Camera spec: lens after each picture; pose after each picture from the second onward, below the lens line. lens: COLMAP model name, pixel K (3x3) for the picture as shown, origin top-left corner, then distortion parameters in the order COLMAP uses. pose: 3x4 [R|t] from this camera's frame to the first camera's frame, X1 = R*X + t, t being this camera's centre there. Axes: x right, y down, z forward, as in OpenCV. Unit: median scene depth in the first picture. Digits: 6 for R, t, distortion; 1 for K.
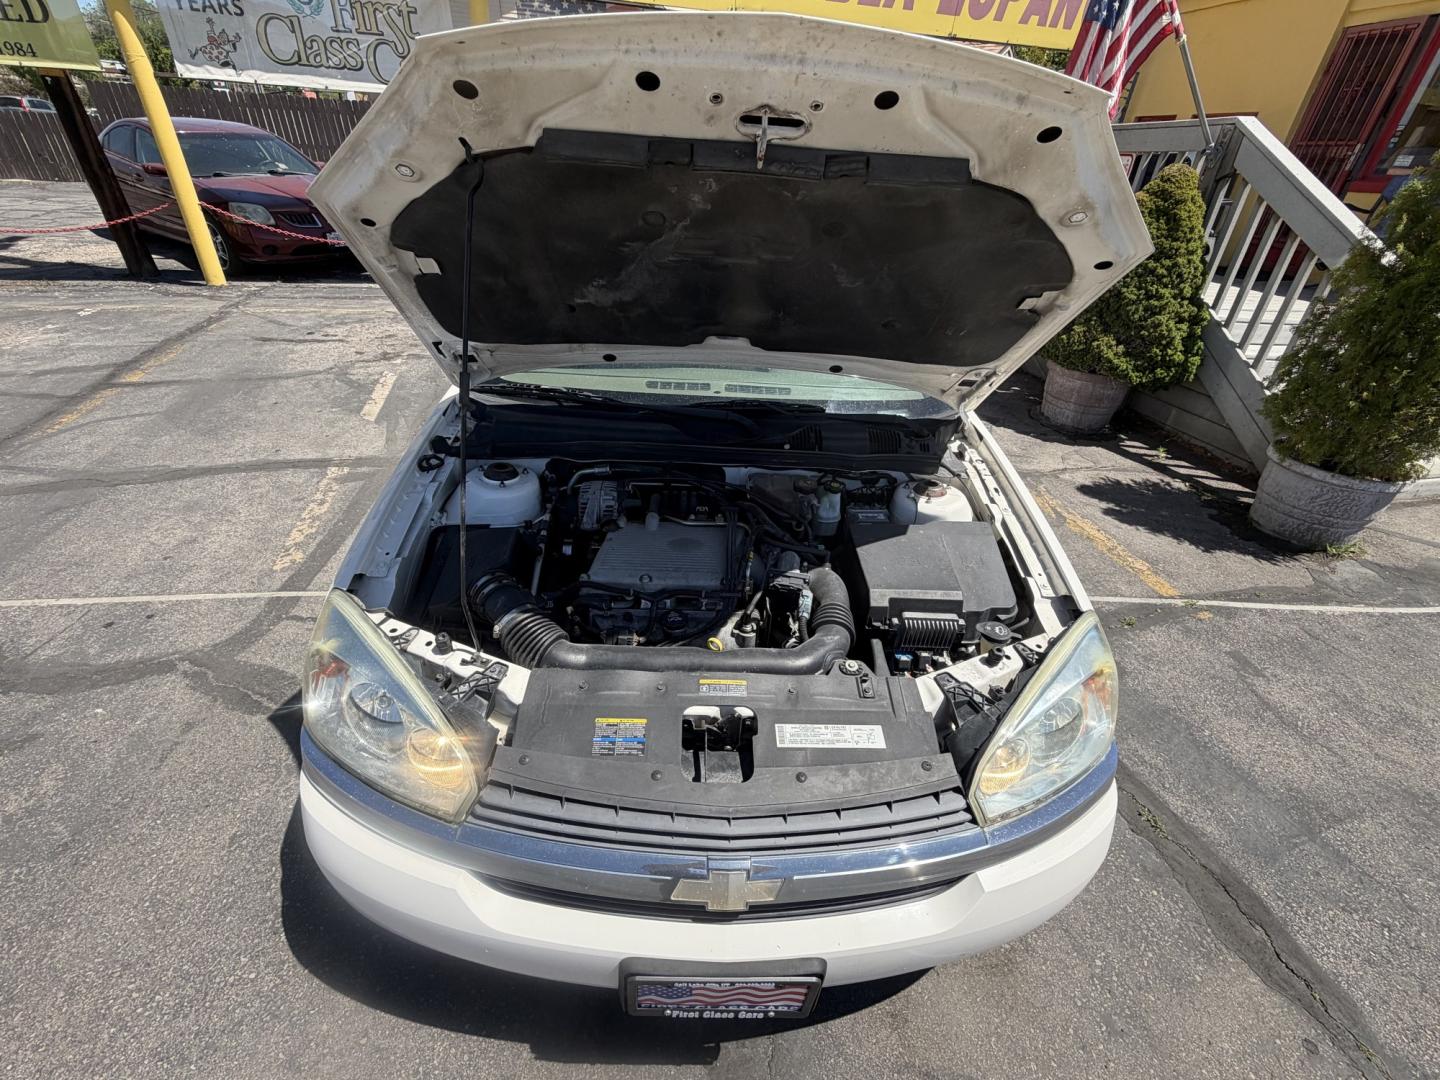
lens RADIAL K [[627.0, 0, 721.5], [0, 627.0, 534.2], [0, 0, 1]] dist [0.003161, -0.000174]
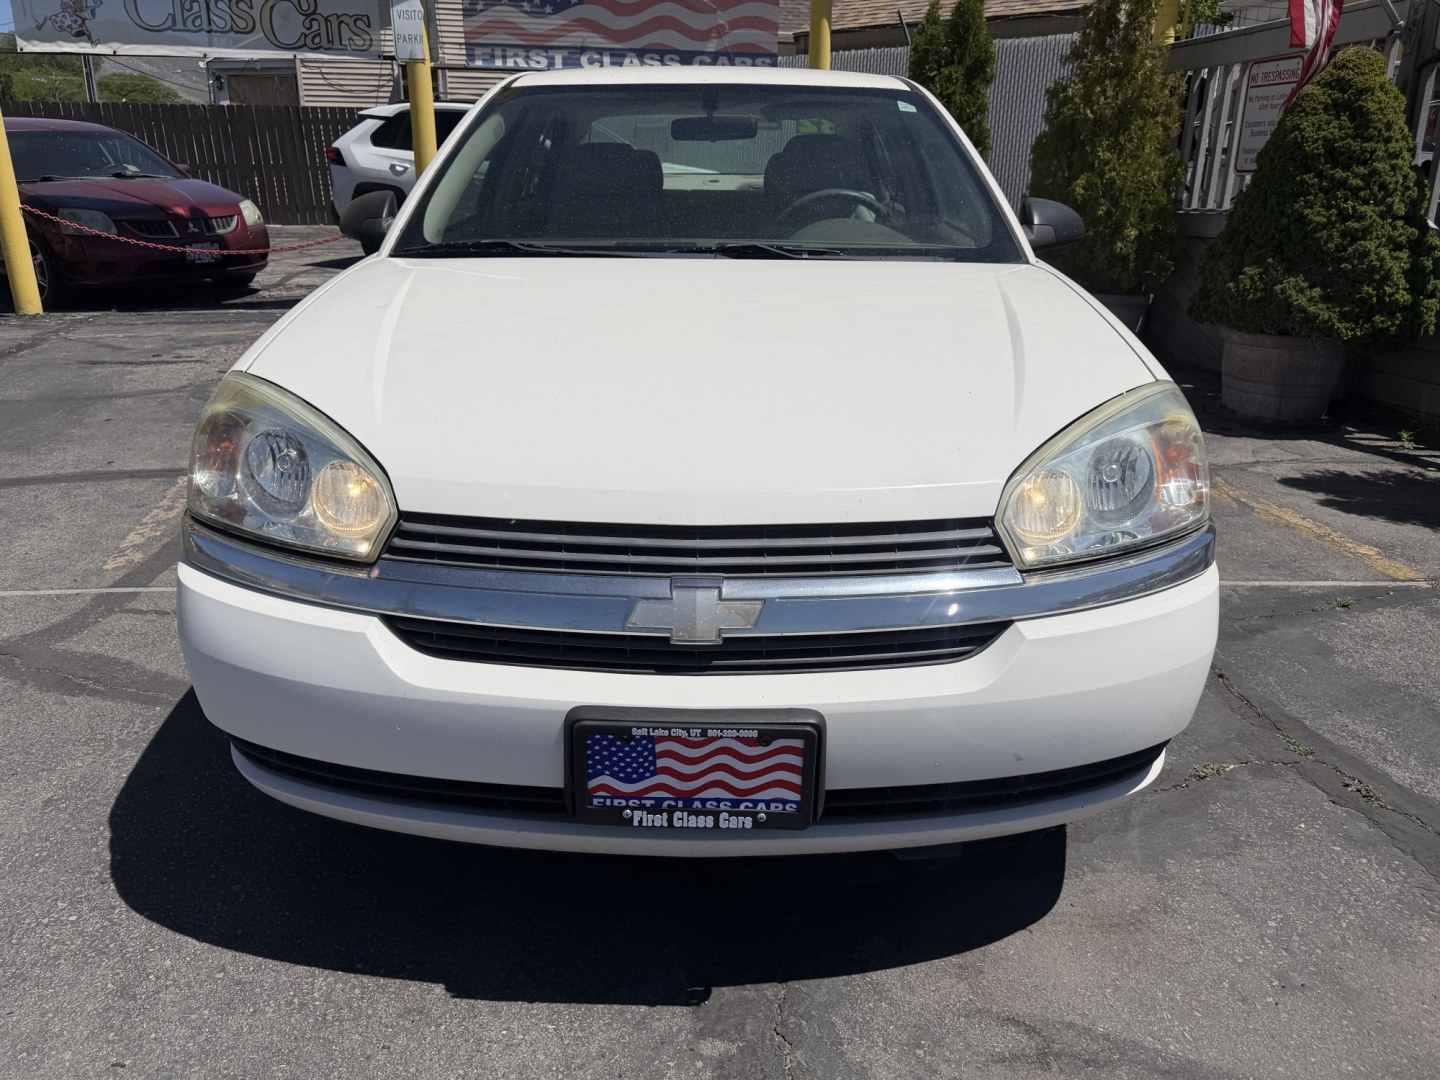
lens RADIAL K [[1036.9, 0, 722.0], [0, 1036.9, 535.0], [0, 0, 1]] dist [0.010150, -0.012422]
pose [[0.998442, -0.036347, -0.042334, 0.027011], [0.026466, 0.976443, -0.214148, 0.195771], [0.049121, 0.212693, 0.975884, -0.084970]]
